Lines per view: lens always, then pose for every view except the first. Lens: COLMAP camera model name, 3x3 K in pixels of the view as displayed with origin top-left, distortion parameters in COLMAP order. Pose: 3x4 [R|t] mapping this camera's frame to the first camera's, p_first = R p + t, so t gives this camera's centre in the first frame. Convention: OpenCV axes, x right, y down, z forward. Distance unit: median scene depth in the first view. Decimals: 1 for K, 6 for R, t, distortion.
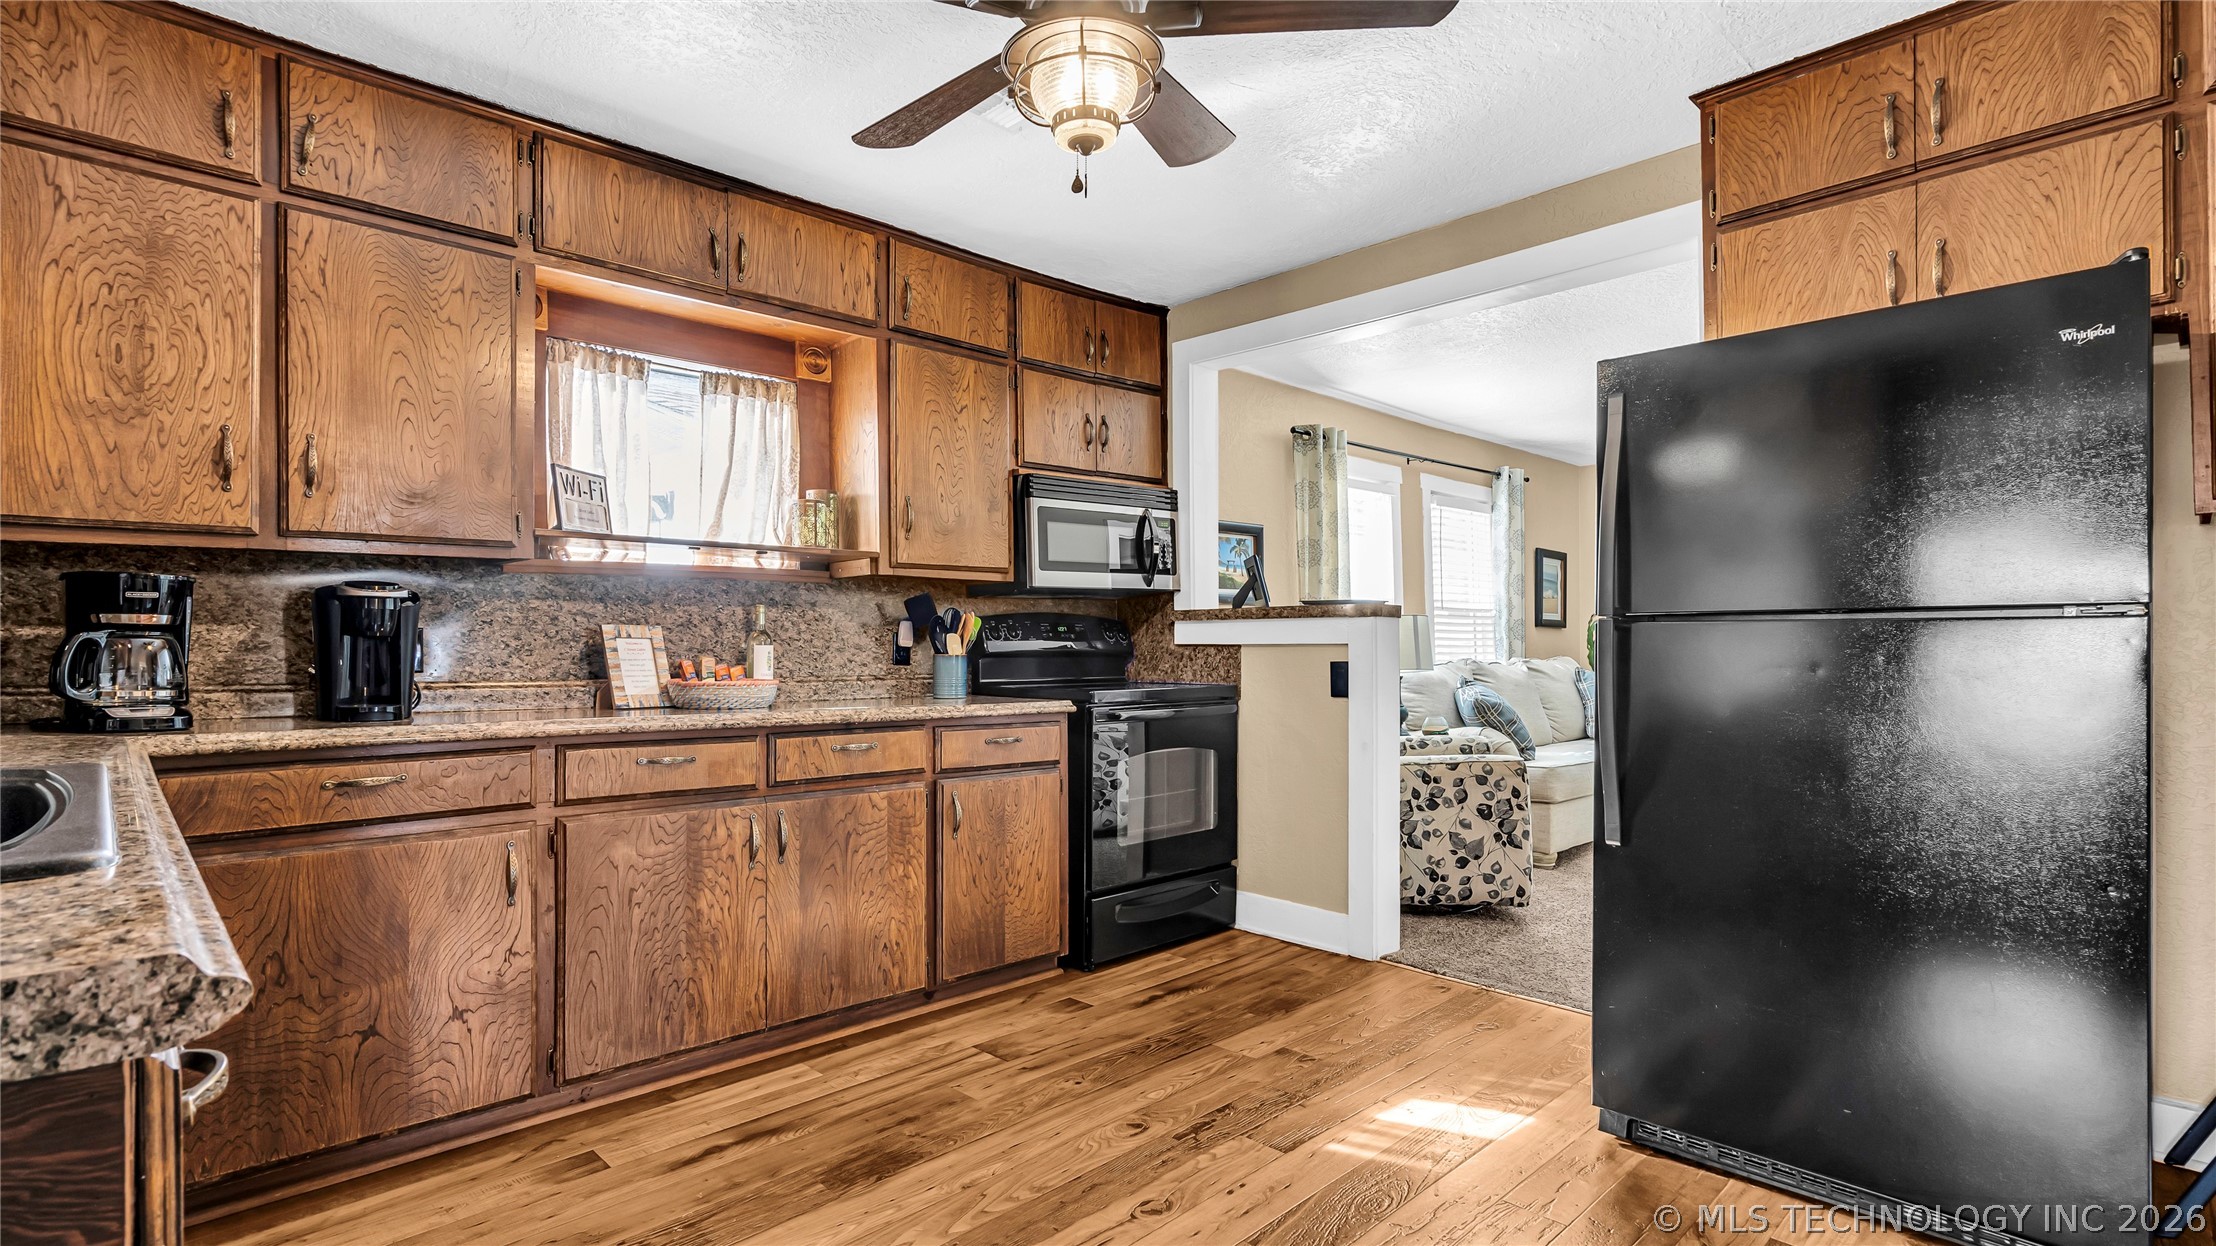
lens RADIAL K [[1054.7, 0, 1089.9], [0, 1054.7, 638.1], [0, 0, 1]] dist [0.003838, 0.001914]
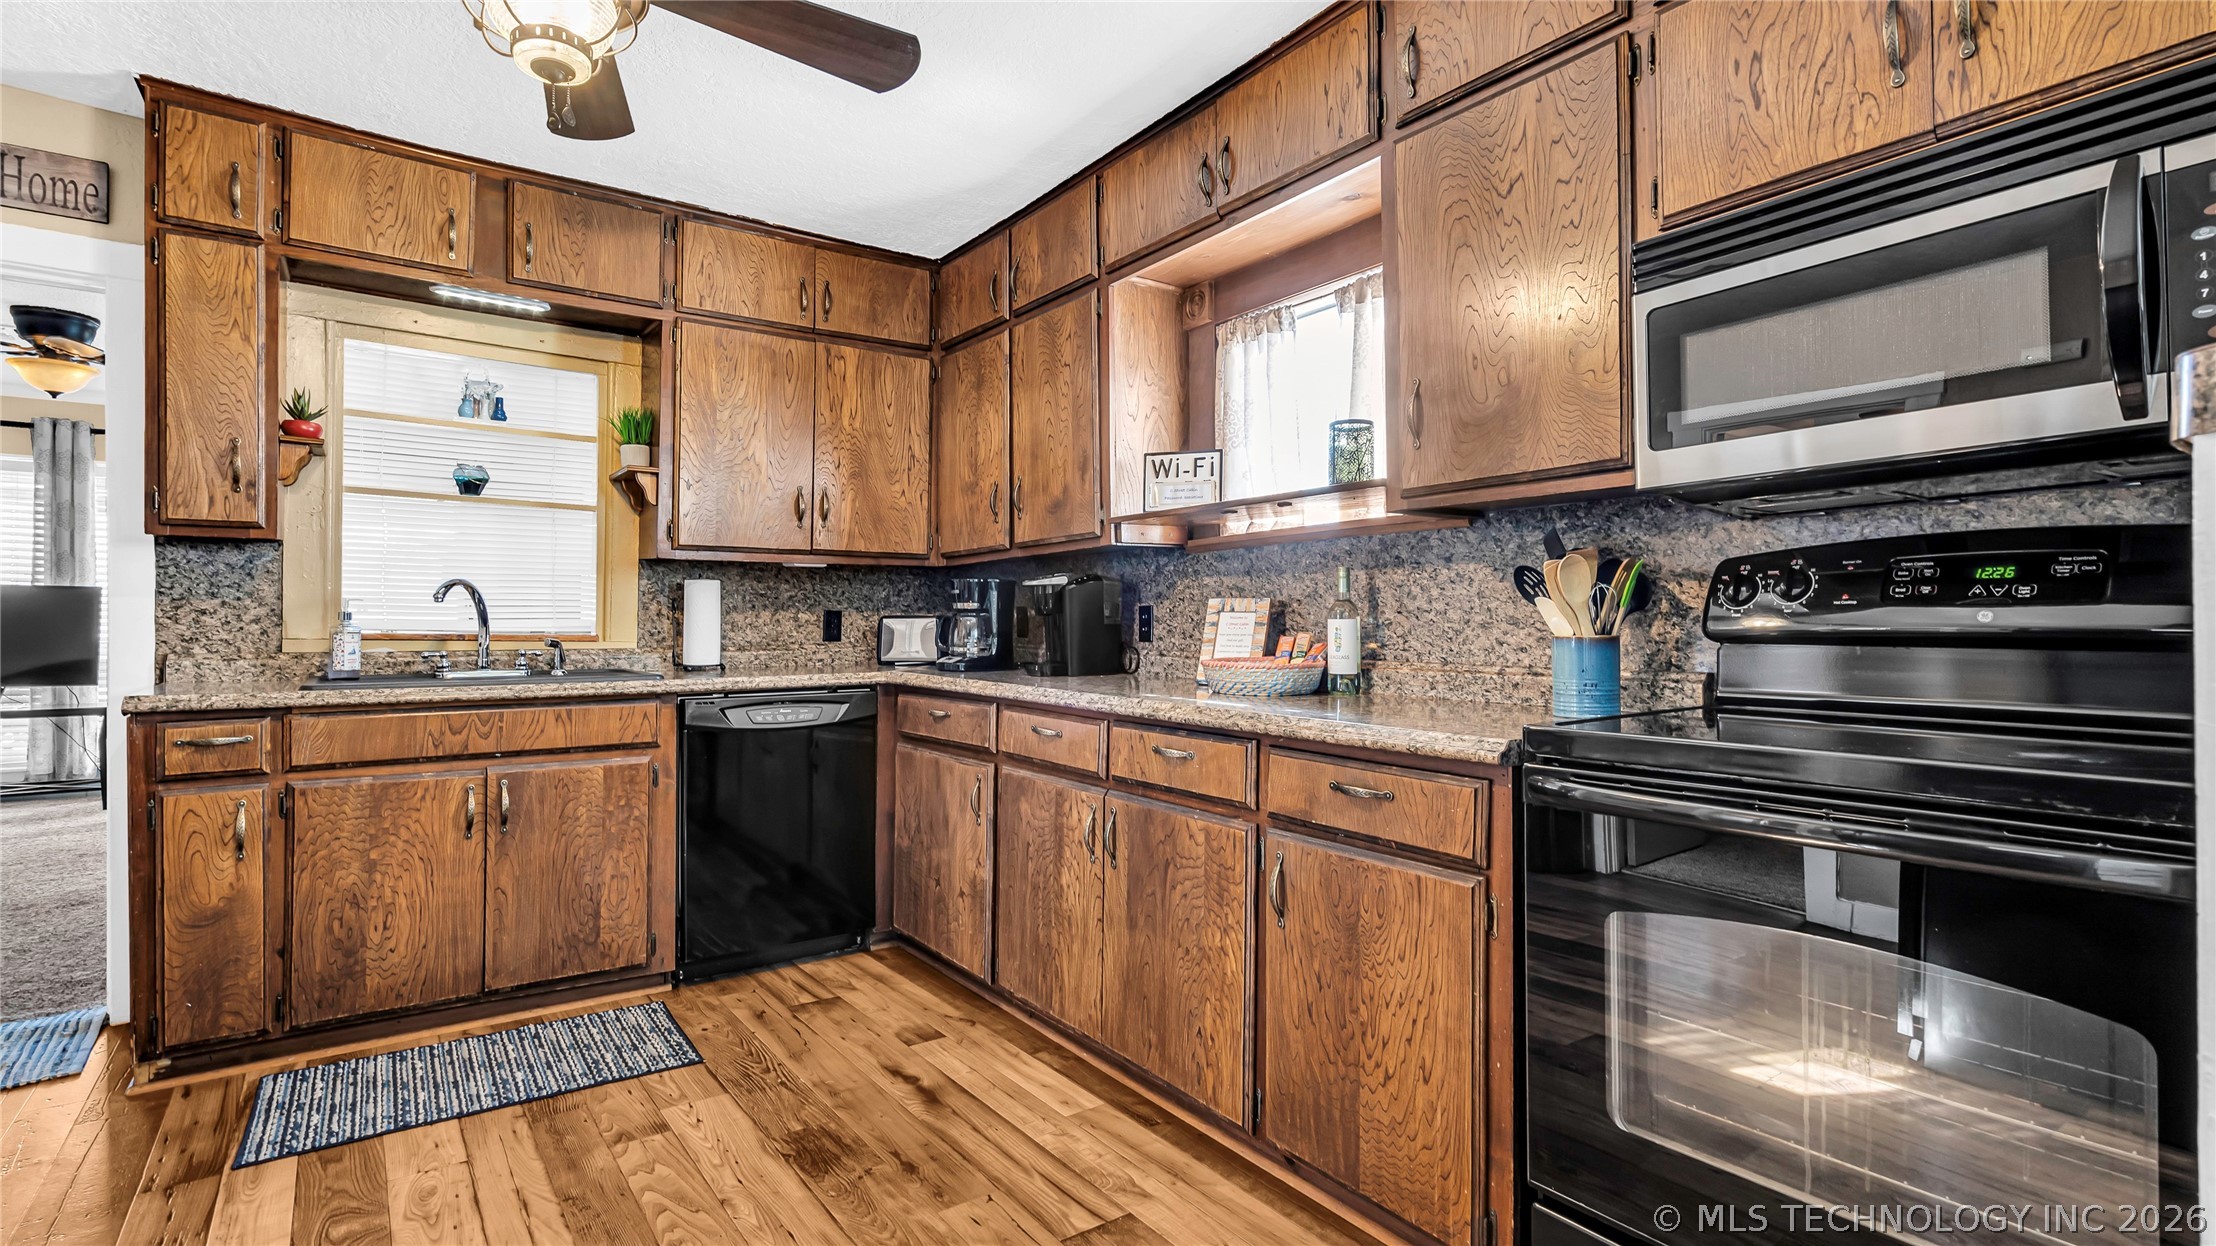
lens RADIAL K [[1054.7, 0, 1096.4], [0, 1054.7, 614.8], [0, 0, 1]] dist [0.003838, 0.001914]
pose [[-0.146778, -0.001679, -0.989168, 0.569952], [0.014213, 0.999892, -0.003807, 0.004608], [0.989067, -0.014617, -0.146738, 1.095356]]
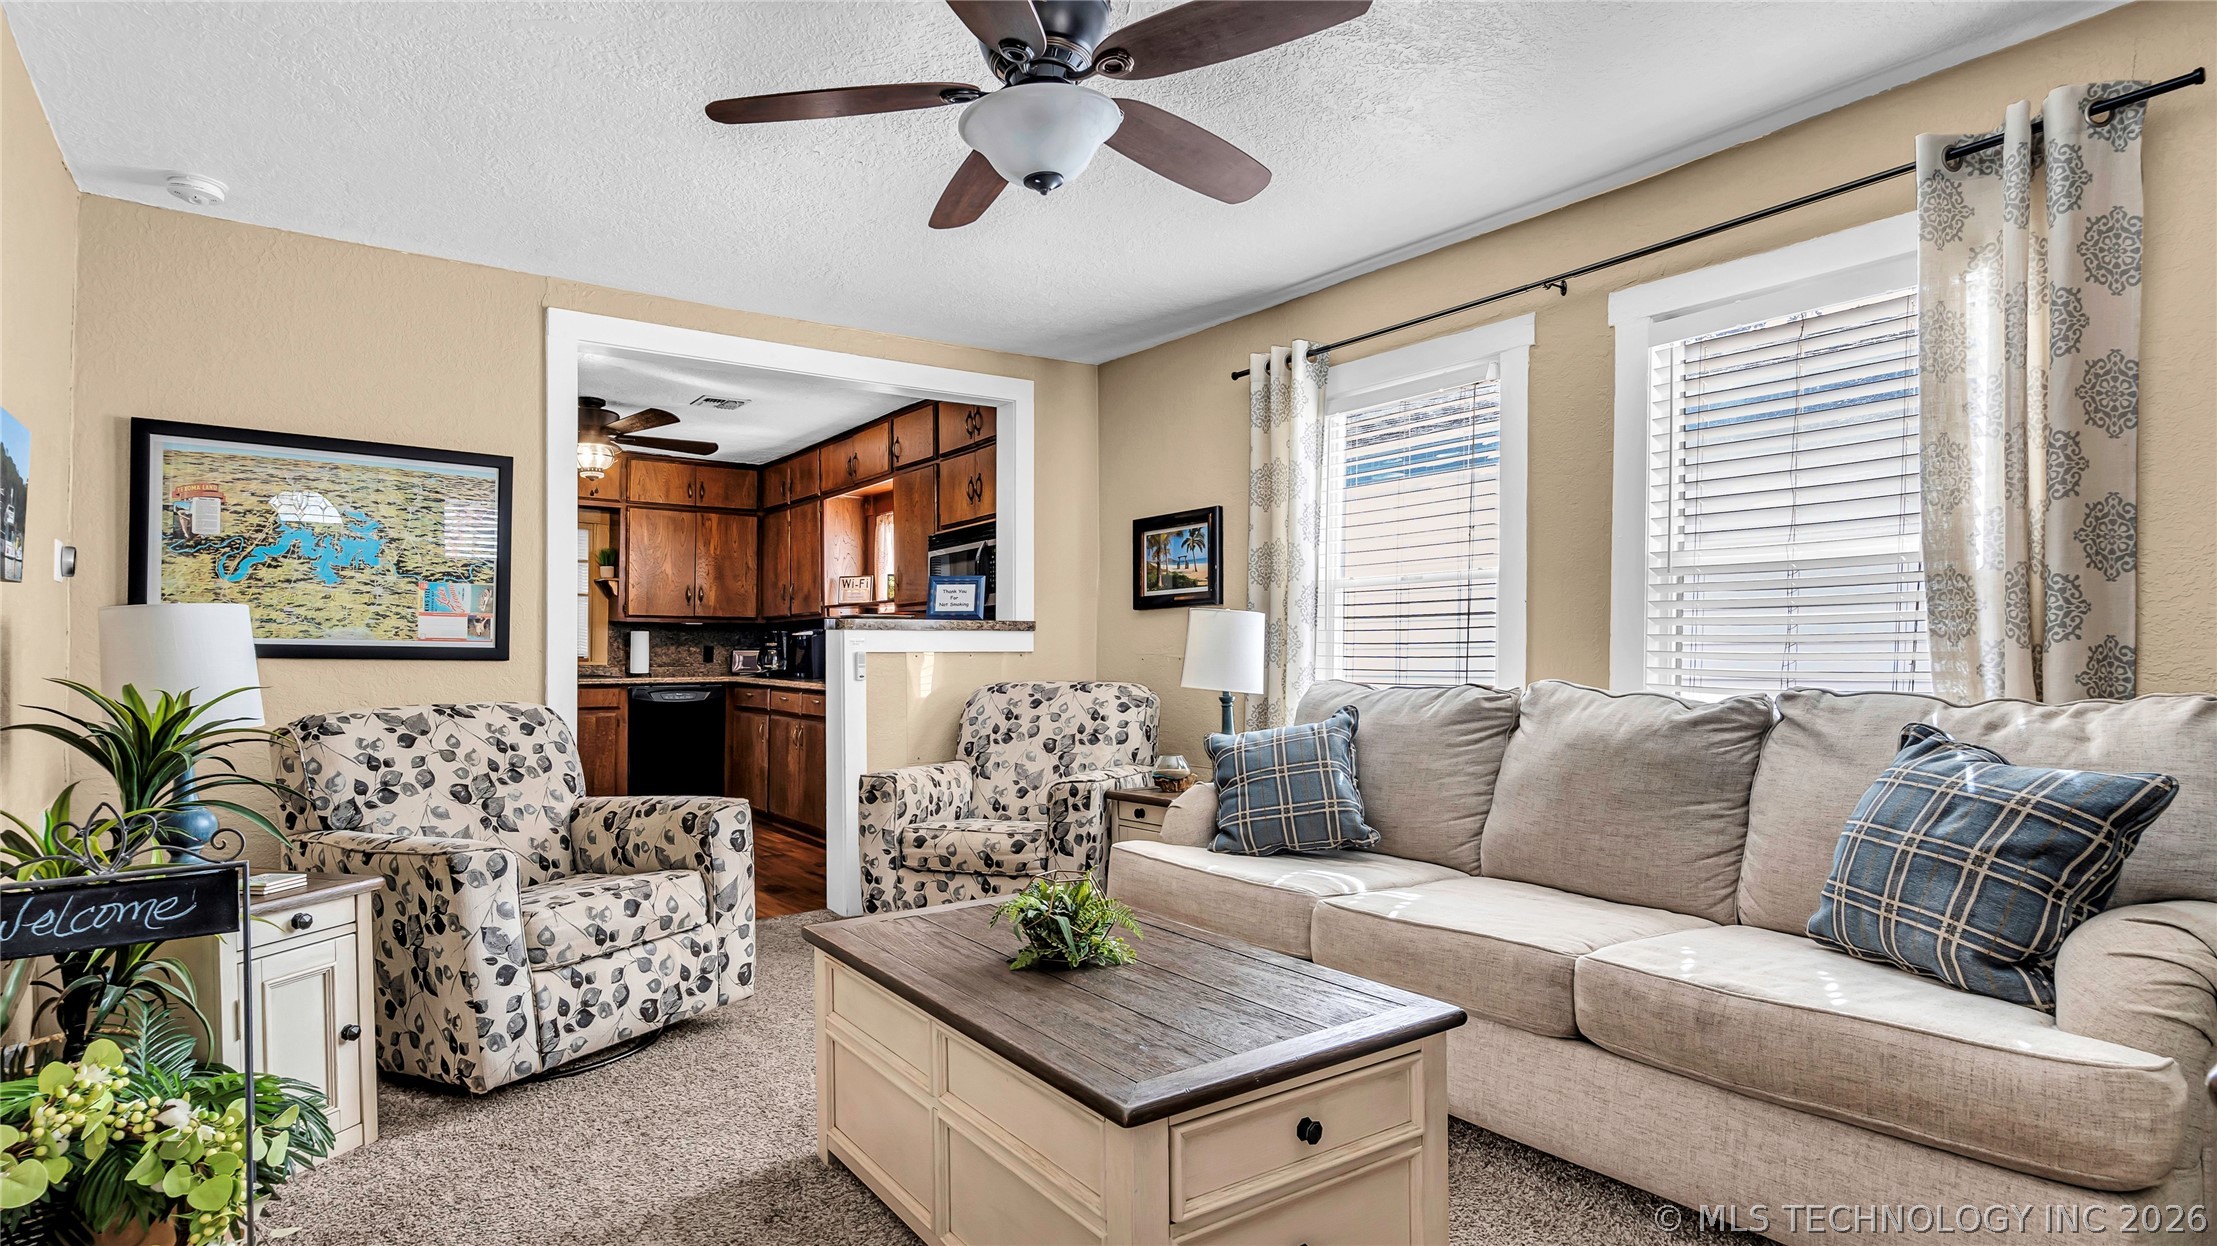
lens RADIAL K [[1149.2, 0, 1070.8], [0, 1149.2, 657.1], [0, 0, 1]] dist [0.004978, 0.001351]
pose [[-0.148506, 0.008318, -0.988877, 1.983417], [0.011529, 0.999911, 0.006680, 0.006993], [0.988844, -0.010409, -0.148588, 1.886176]]
